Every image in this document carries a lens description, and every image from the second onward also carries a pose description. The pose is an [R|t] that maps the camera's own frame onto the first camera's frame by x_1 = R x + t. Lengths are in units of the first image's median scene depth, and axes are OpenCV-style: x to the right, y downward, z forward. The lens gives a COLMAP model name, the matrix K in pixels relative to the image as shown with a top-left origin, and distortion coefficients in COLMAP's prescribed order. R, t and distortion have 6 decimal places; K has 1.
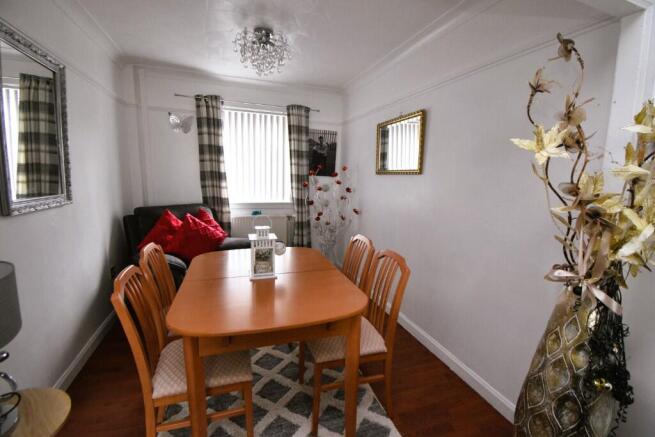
lens RADIAL K [[287.1, 0, 323.8], [0, 287.1, 220.6], [0, 0, 1]] dist [0.017794, -0.024374]
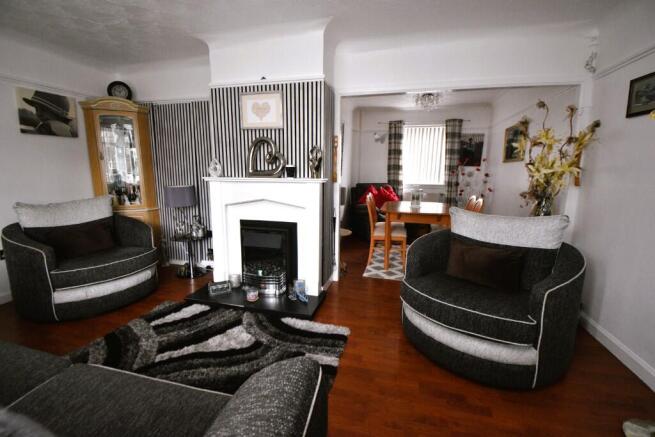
lens RADIAL K [[287.1, 0, 323.8], [0, 287.1, 220.6], [0, 0, 1]] dist [0.017794, -0.024374]
pose [[0.838626, 0.075079, -0.539509, 0.200285], [-0.073988, 0.996977, 0.023731, 0.146629], [0.539659, 0.020016, 0.841646, -0.641068]]
